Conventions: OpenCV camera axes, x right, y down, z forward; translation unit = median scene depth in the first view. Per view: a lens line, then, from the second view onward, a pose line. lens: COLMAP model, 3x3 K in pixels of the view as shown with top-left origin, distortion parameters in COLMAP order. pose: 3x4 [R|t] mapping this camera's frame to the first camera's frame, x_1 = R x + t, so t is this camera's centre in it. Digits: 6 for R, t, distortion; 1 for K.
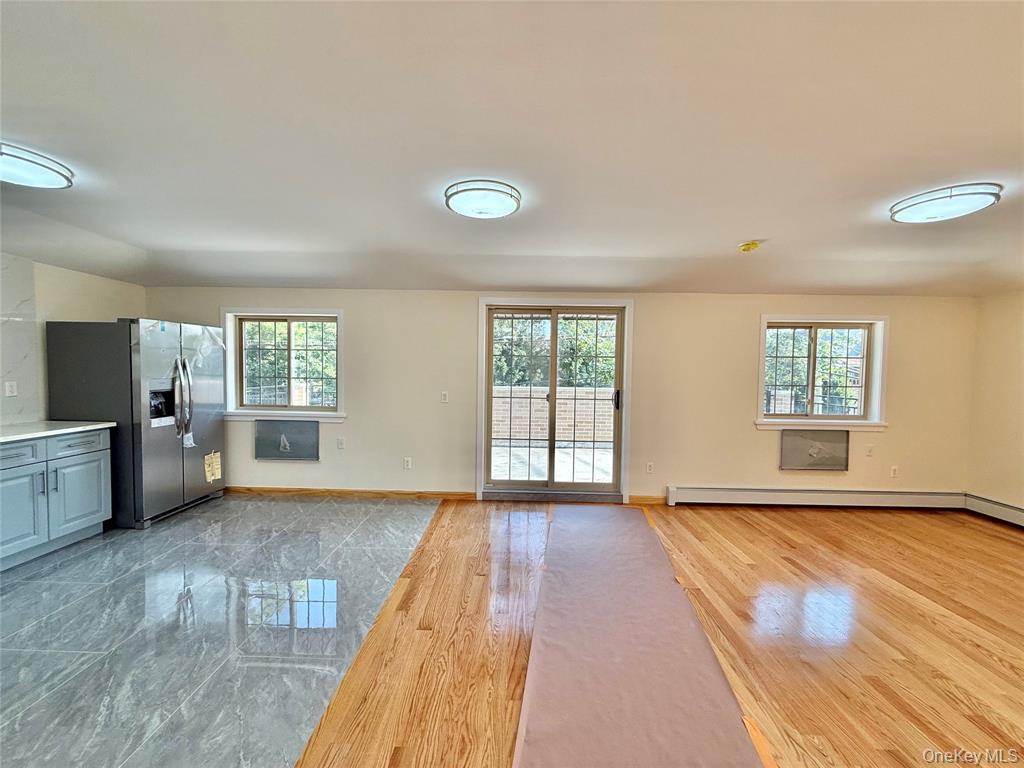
lens RADIAL K [[408.3, 0, 509.9], [0, 408.3, 384.5], [0, 0, 1]] dist [0.001000, 0.000420]
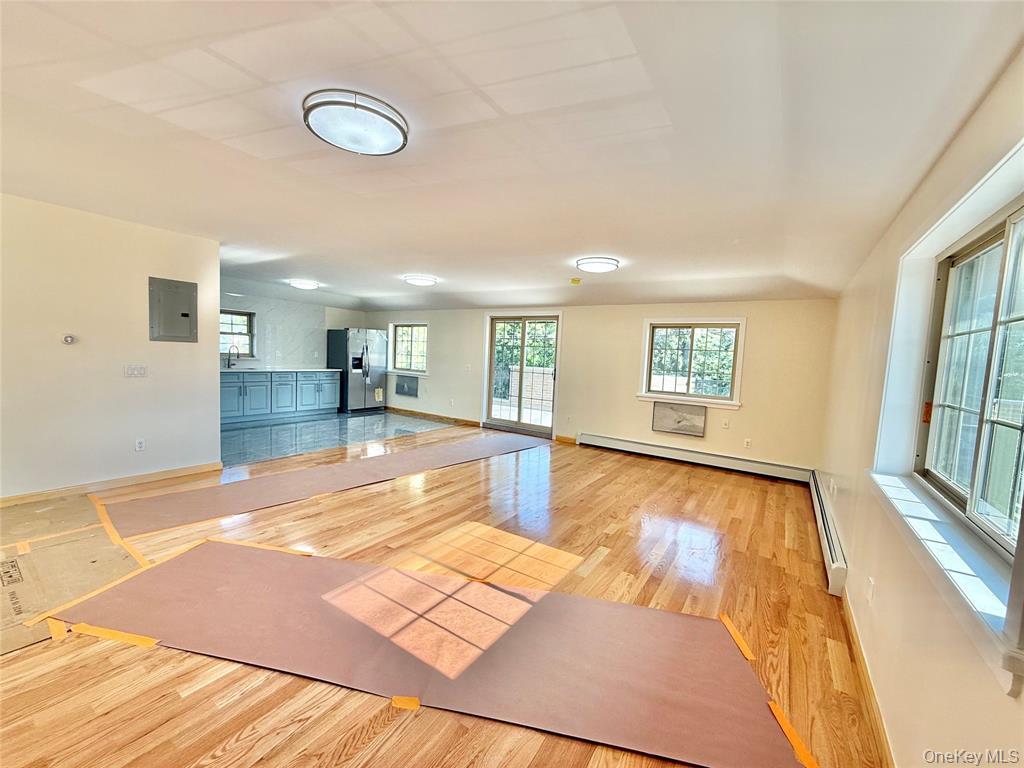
lens RADIAL K [[408.3, 0, 509.9], [0, 408.3, 384.5], [0, 0, 1]] dist [0.001000, 0.000420]
pose [[0.837611, 0.065403, -0.542337, 1.037384], [-0.056711, 0.997853, 0.032749, 0.036087], [0.543315, 0.003325, 0.839522, -0.448084]]
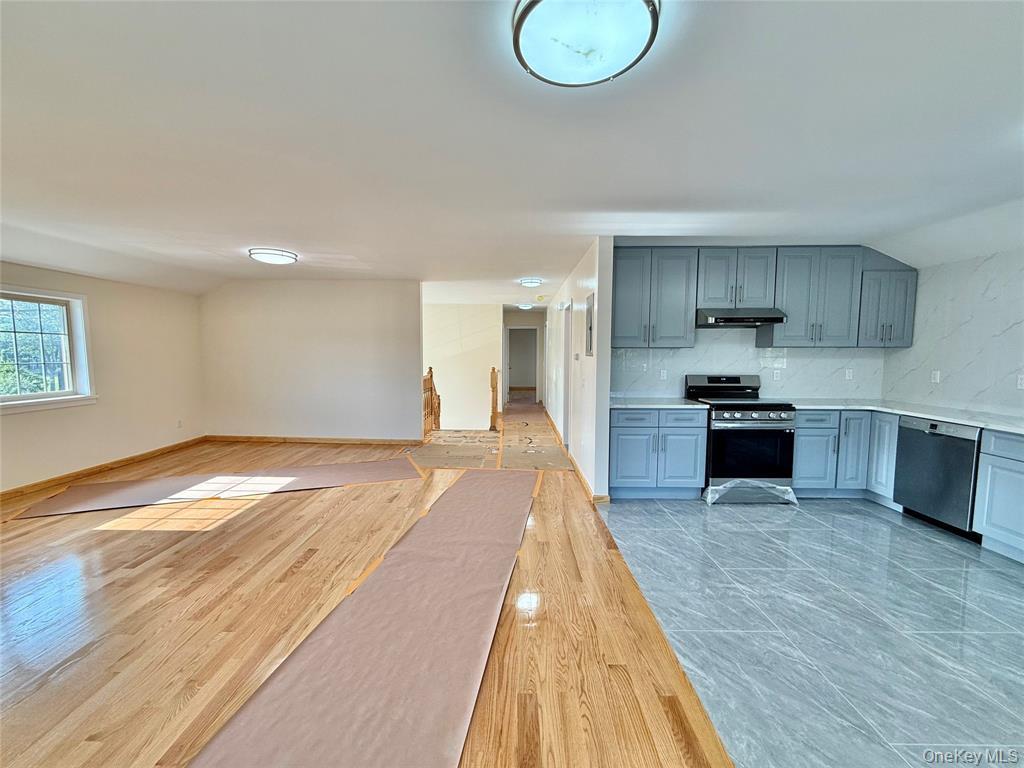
lens RADIAL K [[408.3, 0, 509.9], [0, 408.3, 384.5], [0, 0, 1]] dist [0.001000, 0.000420]
pose [[-0.999804, -0.018485, -0.007068, 0.014893], [-0.019209, 0.992357, 0.121893, -0.038167], [0.004761, 0.122005, -0.992518, 0.942062]]
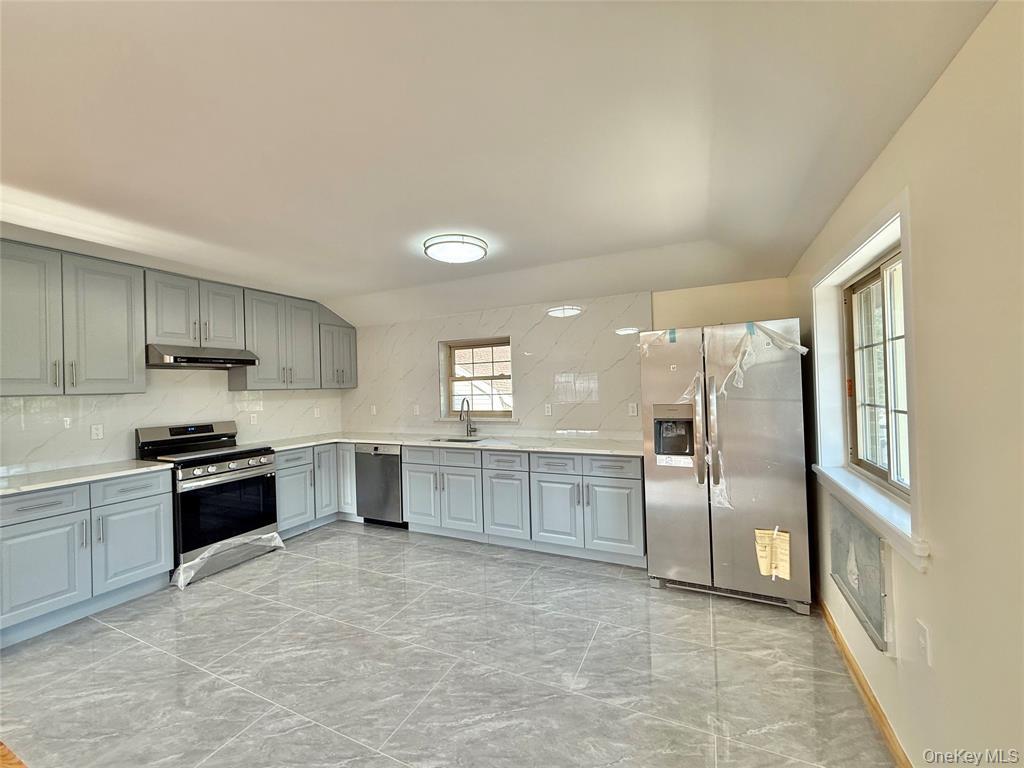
lens RADIAL K [[408.3, 0, 509.9], [0, 408.3, 384.5], [0, 0, 1]] dist [0.001000, 0.000420]
pose [[-0.415894, -0.011491, -0.909341, -0.019817], [-0.015548, 0.999864, -0.005524, -0.037239], [0.909280, 0.011841, -0.416016, 0.899112]]
